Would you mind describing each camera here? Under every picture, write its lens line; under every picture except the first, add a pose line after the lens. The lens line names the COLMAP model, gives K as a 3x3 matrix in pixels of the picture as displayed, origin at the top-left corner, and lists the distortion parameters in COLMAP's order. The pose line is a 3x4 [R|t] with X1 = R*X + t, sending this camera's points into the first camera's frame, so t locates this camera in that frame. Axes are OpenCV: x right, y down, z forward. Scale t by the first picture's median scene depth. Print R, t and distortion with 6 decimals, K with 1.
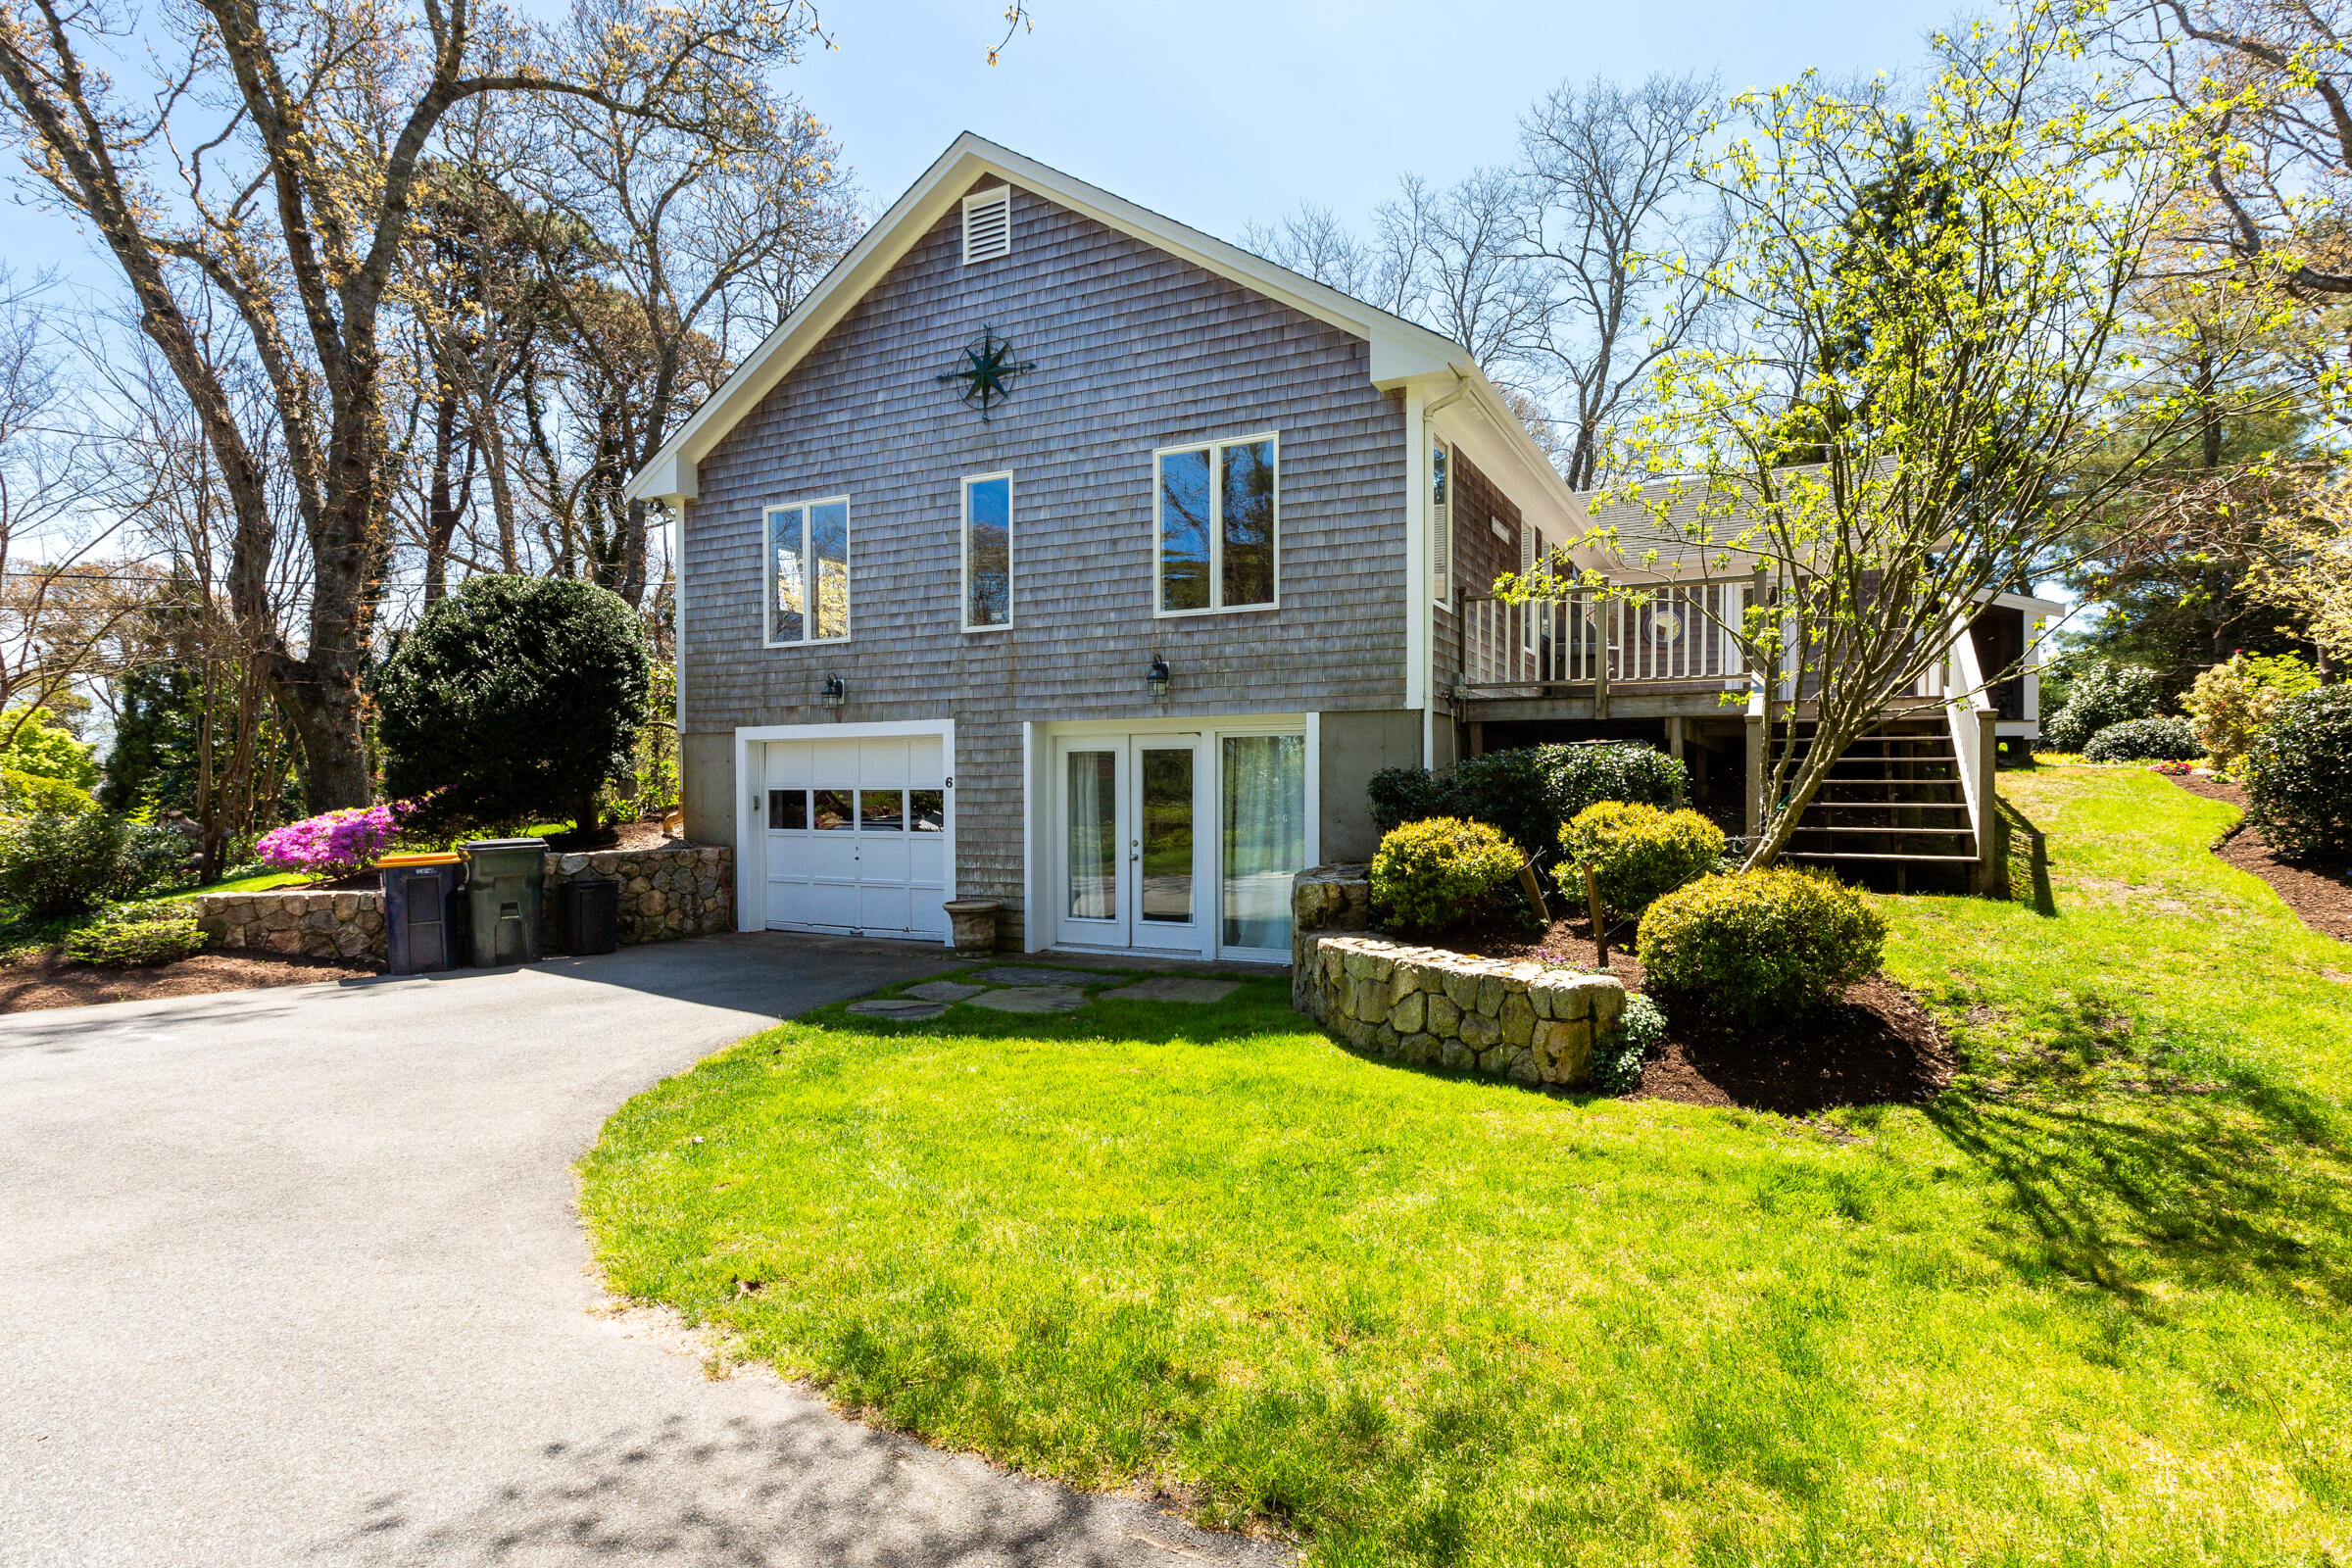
lens RADIAL K [[1175.6, 0, 1225.5], [0, 1175.6, 803.7], [0, 0, 1]] dist [0.001290, 0.000336]
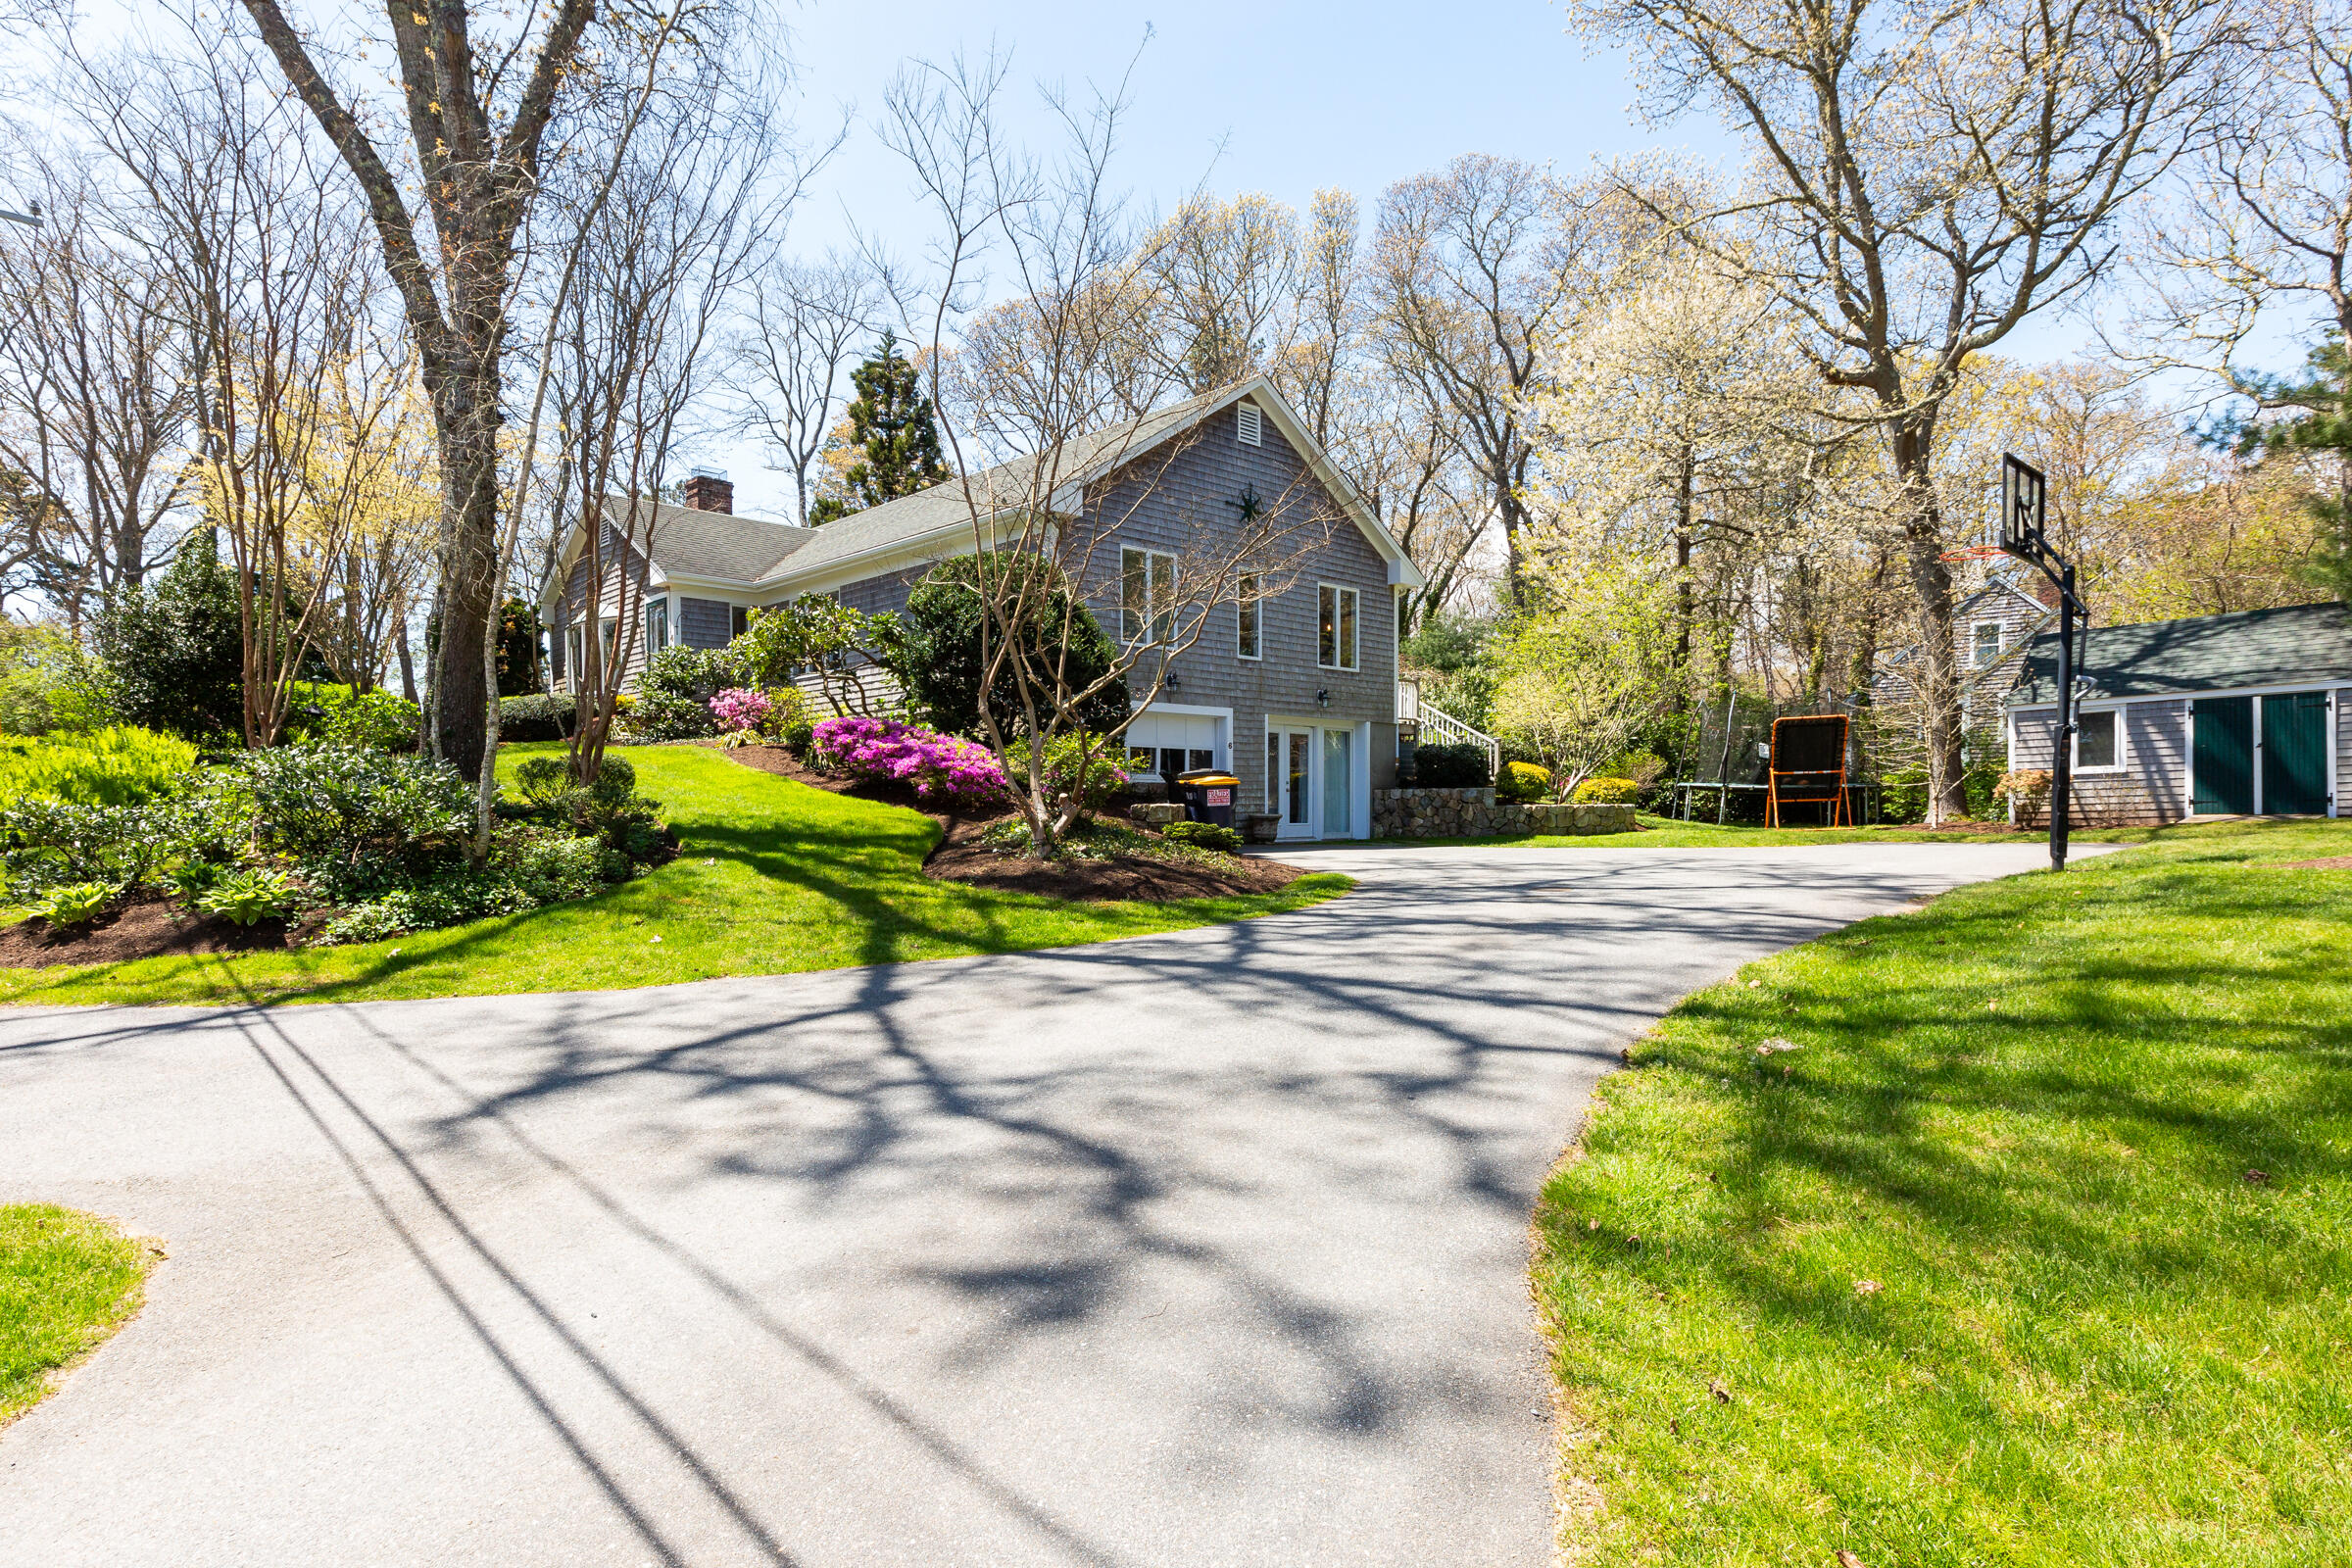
lens RADIAL K [[1226.9, 0, 1123.4], [0, 1226.9, 809.9], [0, 0, 1]] dist [0.010744, -0.000882]
pose [[0.361240, 0.000425, 0.932473, -2.028903], [0.015000, 0.999868, -0.006267, 0.085606], [-0.932352, 0.016251, 0.361186, 0.550463]]
